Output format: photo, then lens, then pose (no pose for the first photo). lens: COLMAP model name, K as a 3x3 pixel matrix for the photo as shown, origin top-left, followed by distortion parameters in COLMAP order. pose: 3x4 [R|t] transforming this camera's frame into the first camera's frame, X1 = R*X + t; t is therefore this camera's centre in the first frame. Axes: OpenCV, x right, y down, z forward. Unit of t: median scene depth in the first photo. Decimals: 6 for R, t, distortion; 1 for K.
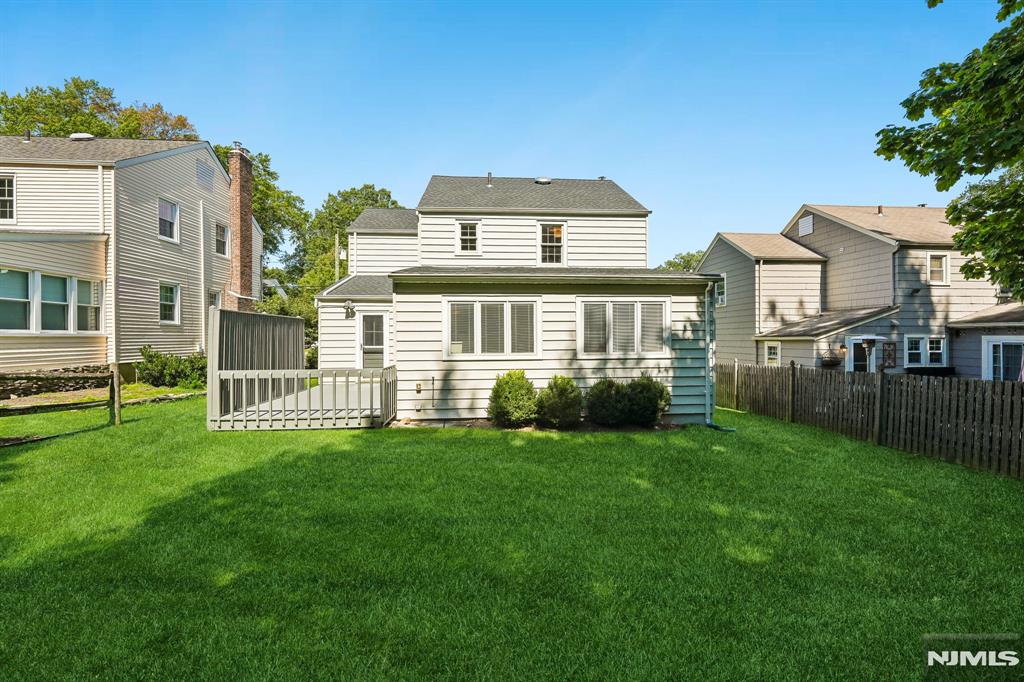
lens RADIAL K [[420.0, 0, 511.5], [0, 420.0, 343.0], [0, 0, 1]] dist [0.000273, 0.000280]
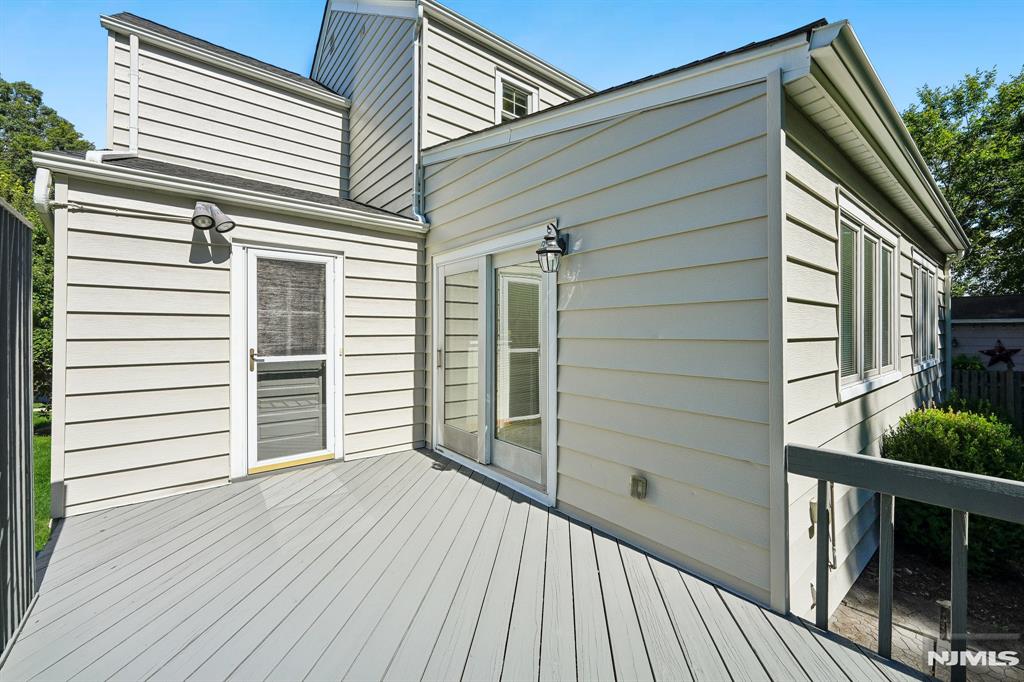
lens RADIAL K [[420.0, 0, 533.3], [0, 420.0, 334.0], [0, 0, 1]] dist [0.000273, 0.000280]
pose [[0.819150, 0.000684, 0.573580, -0.353959], [0.003737, 0.999972, -0.006530, -0.006639], [-0.573568, 0.007492, 0.819124, 0.606397]]
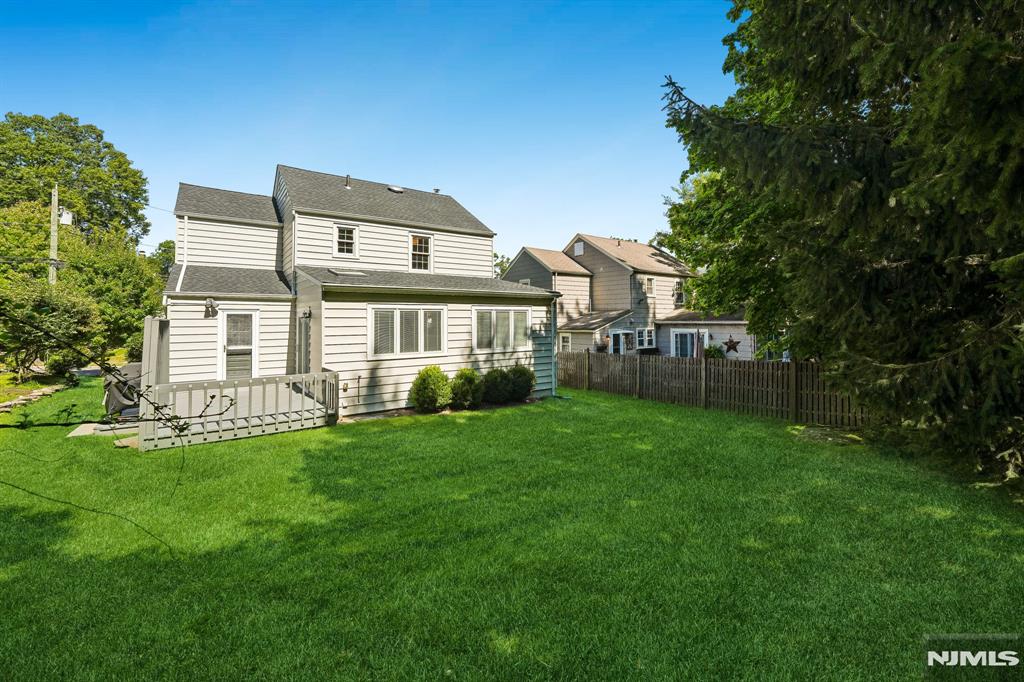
lens RADIAL K [[420.0, 0, 526.5], [0, 420.0, 316.3], [0, 0, 1]] dist [0.000273, 0.000280]
pose [[0.850397, 0.005886, 0.526109, -0.270832], [0.009264, 0.999615, -0.026157, -0.030013], [-0.526060, 0.027117, 0.850015, -0.131744]]
